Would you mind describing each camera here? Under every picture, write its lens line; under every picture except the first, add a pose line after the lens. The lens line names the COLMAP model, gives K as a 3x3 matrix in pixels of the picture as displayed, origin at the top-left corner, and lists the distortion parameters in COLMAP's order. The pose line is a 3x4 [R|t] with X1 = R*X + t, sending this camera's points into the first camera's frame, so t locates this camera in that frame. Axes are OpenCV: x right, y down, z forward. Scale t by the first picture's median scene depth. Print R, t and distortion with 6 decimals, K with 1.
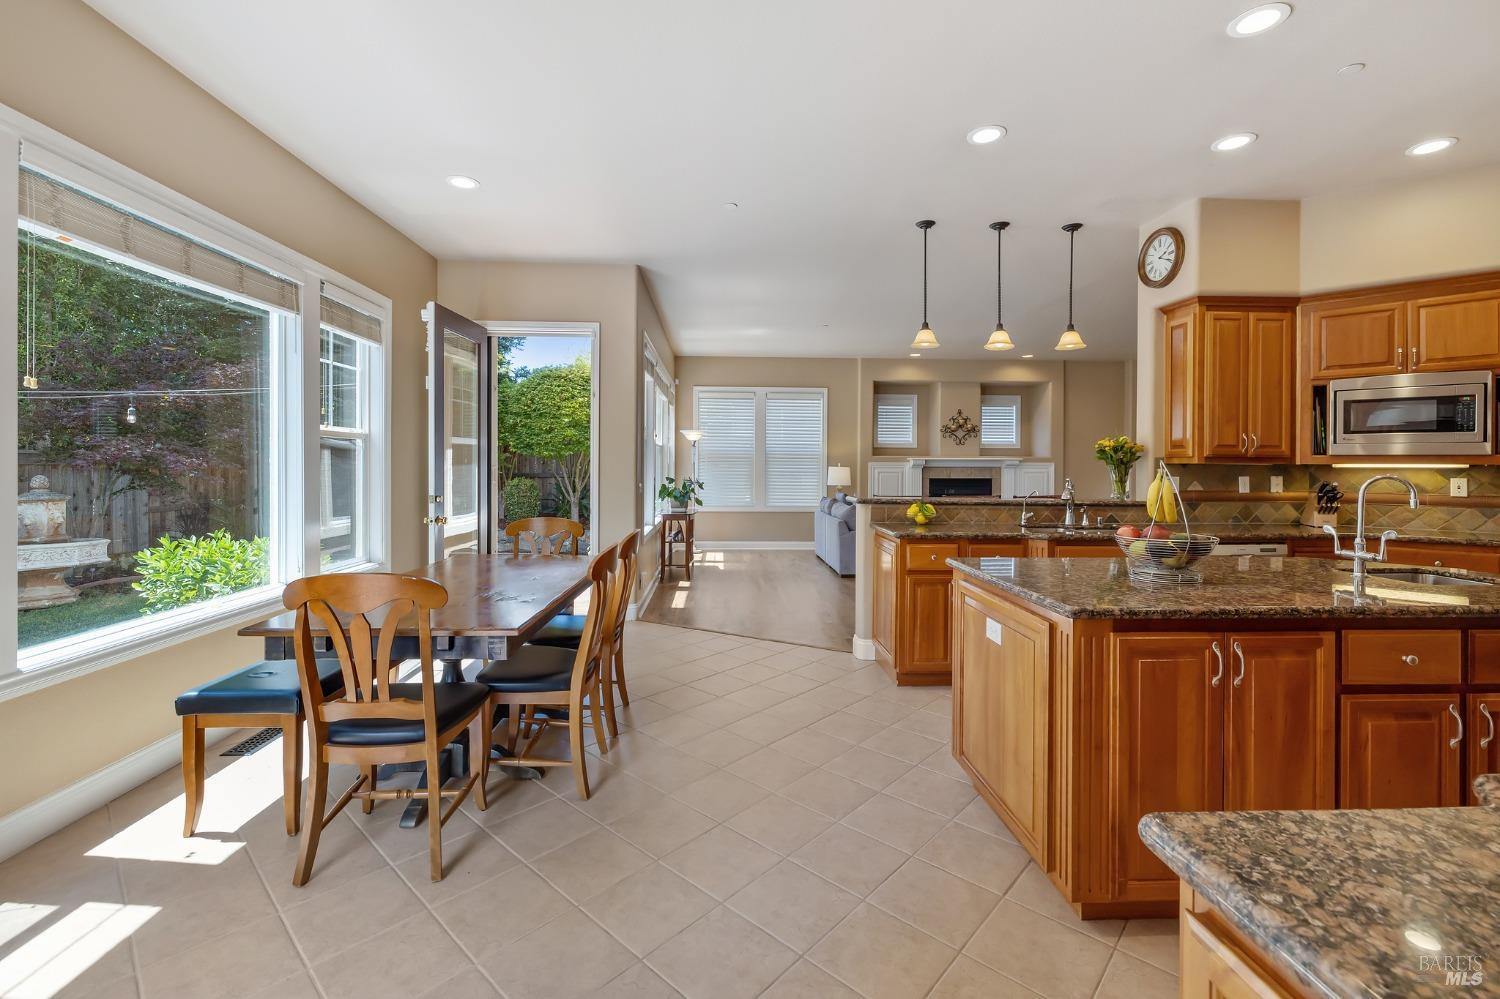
lens RADIAL K [[636.8, 0, 749.9], [0, 636.8, 466.5], [0, 0, 1]] dist [0.002778, 0.000268]
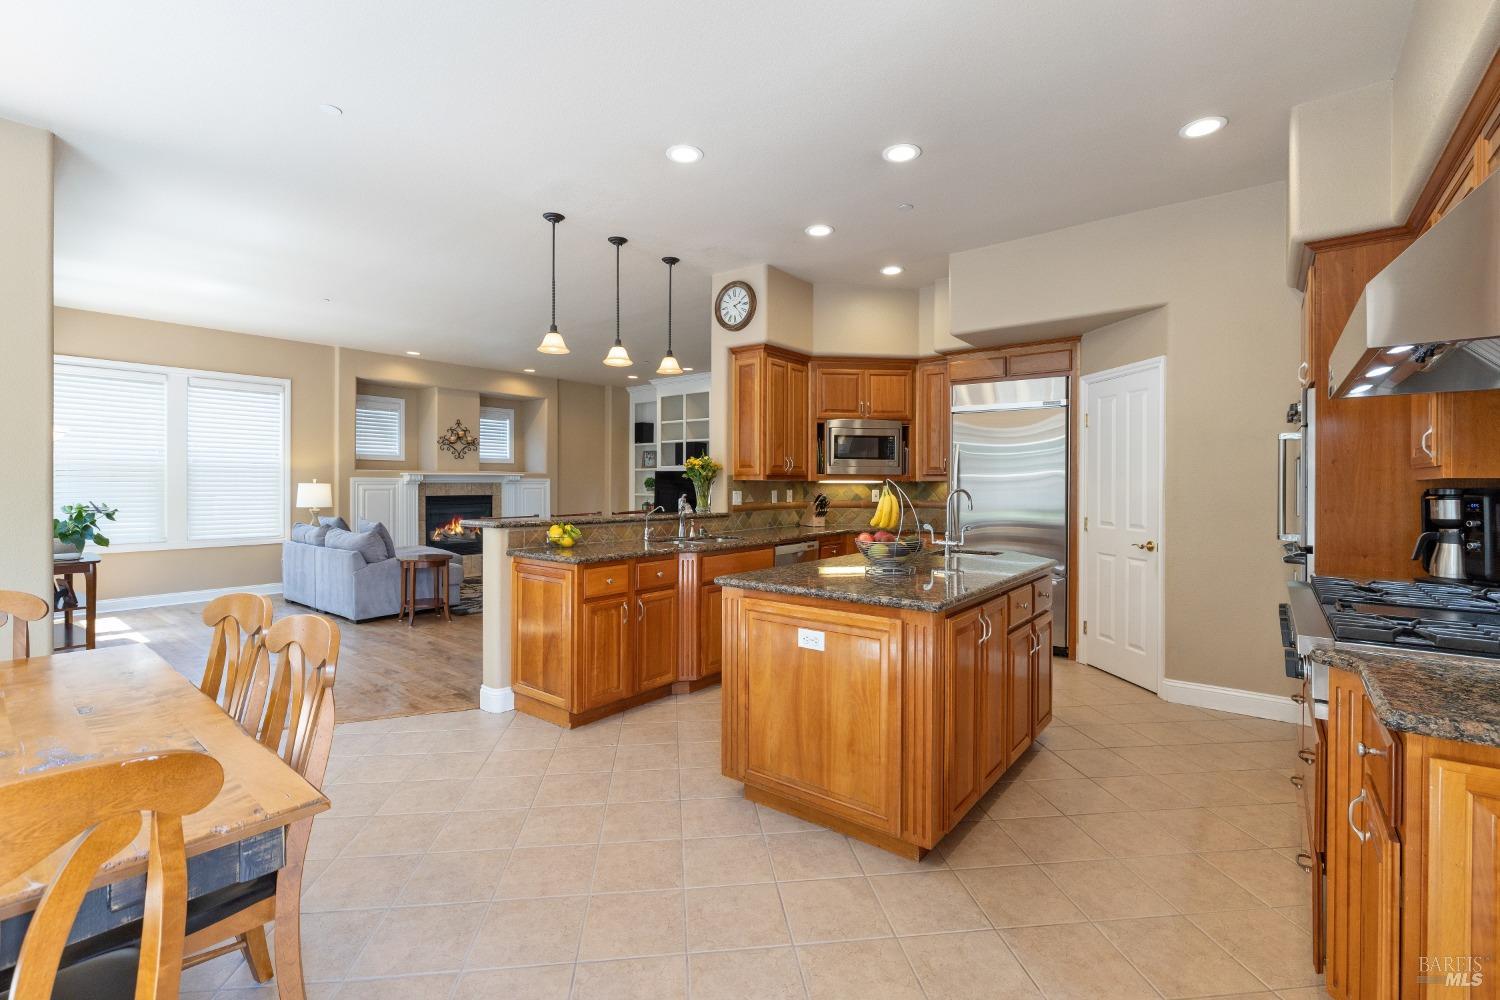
lens RADIAL K [[658.4, 0, 740.0], [0, 658.4, 485.5], [0, 0, 1]] dist [-0.007256, 0.001057]
pose [[0.664322, -0.006291, 0.747420, -0.255016], [0.001821, 0.999975, 0.006798, -0.003145], [-0.747444, -0.003155, 0.664317, 0.178719]]
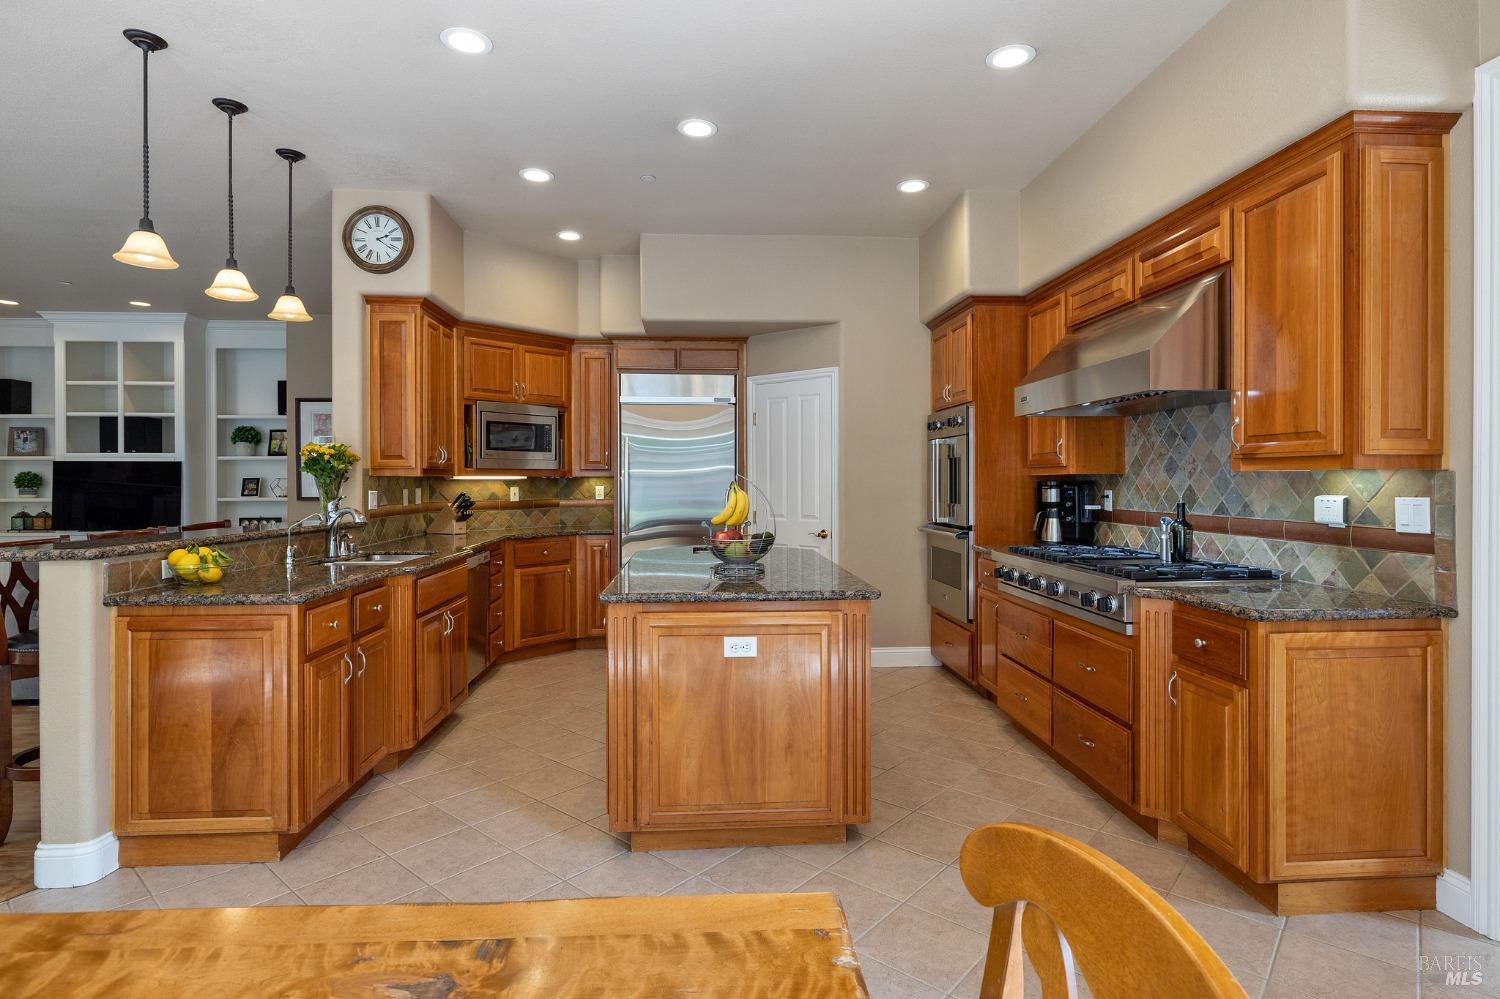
lens RADIAL K [[765.9, 0, 746.9], [0, 765.9, 483.5], [0, 0, 1]] dist [-0.005546, 0.001653]
pose [[-0.011209, -0.010643, 0.999881, -0.396867], [0.002667, 0.999939, 0.010674, -0.003864], [-0.999934, 0.002786, -0.011180, 0.496472]]
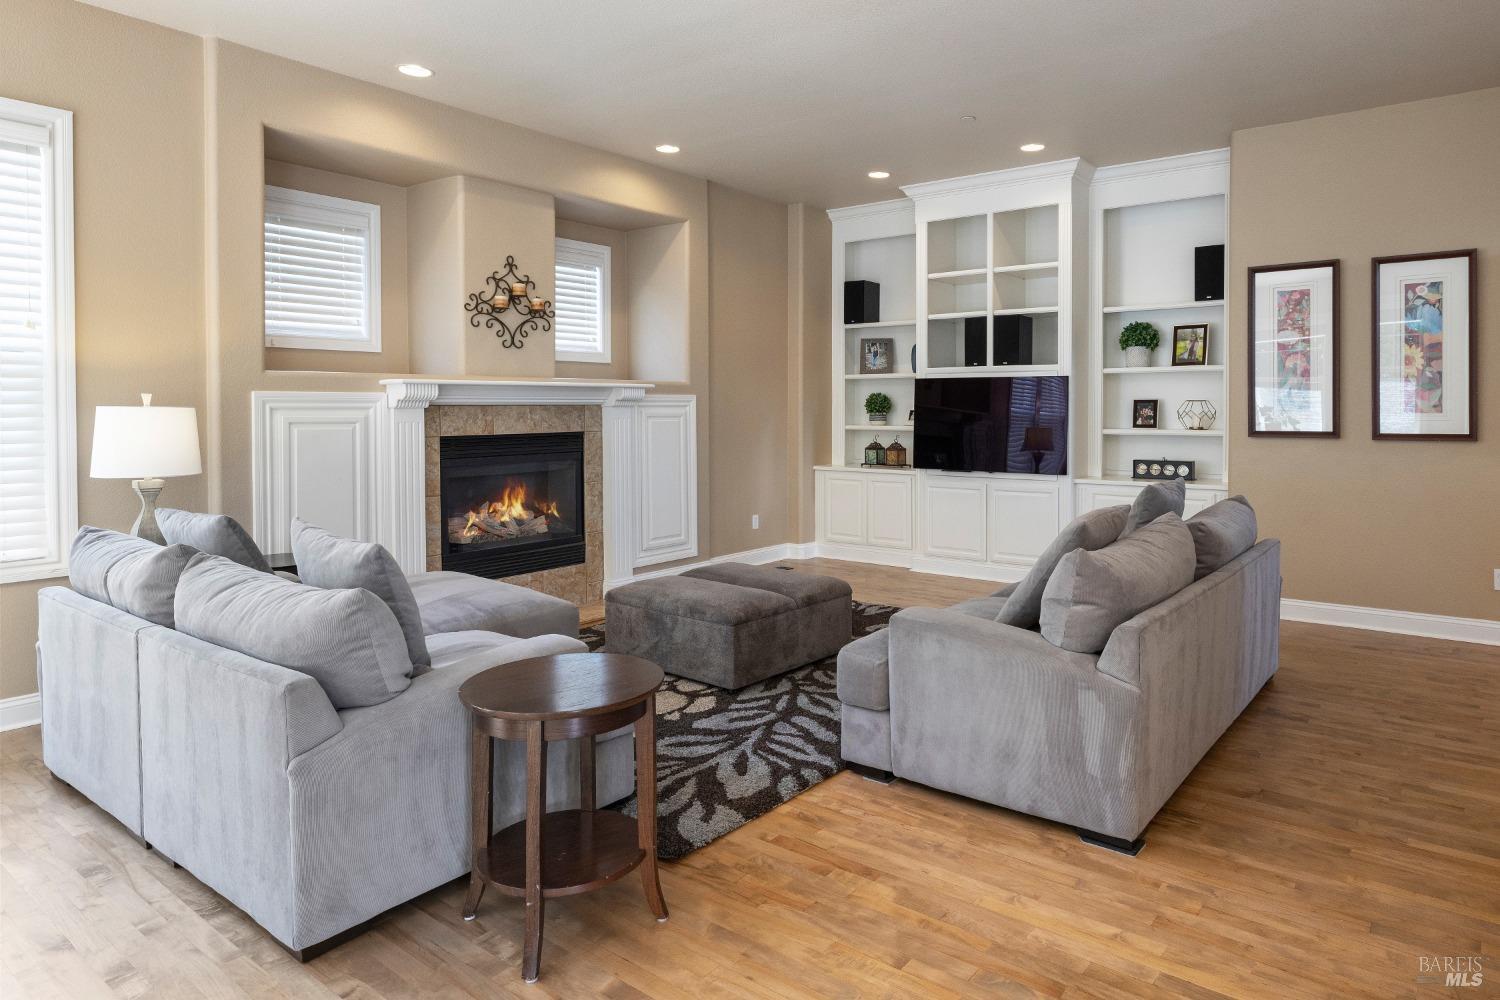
lens RADIAL K [[910.2, 0, 850.7], [0, 910.2, 422.2], [0, 0, 1]] dist [0.002983, -0.001864]
pose [[0.617575, -0.020594, 0.786243, 0.048580], [0.005110, 0.999741, 0.022172, 0.000174], [-0.786496, -0.009675, 0.617520, 1.188120]]
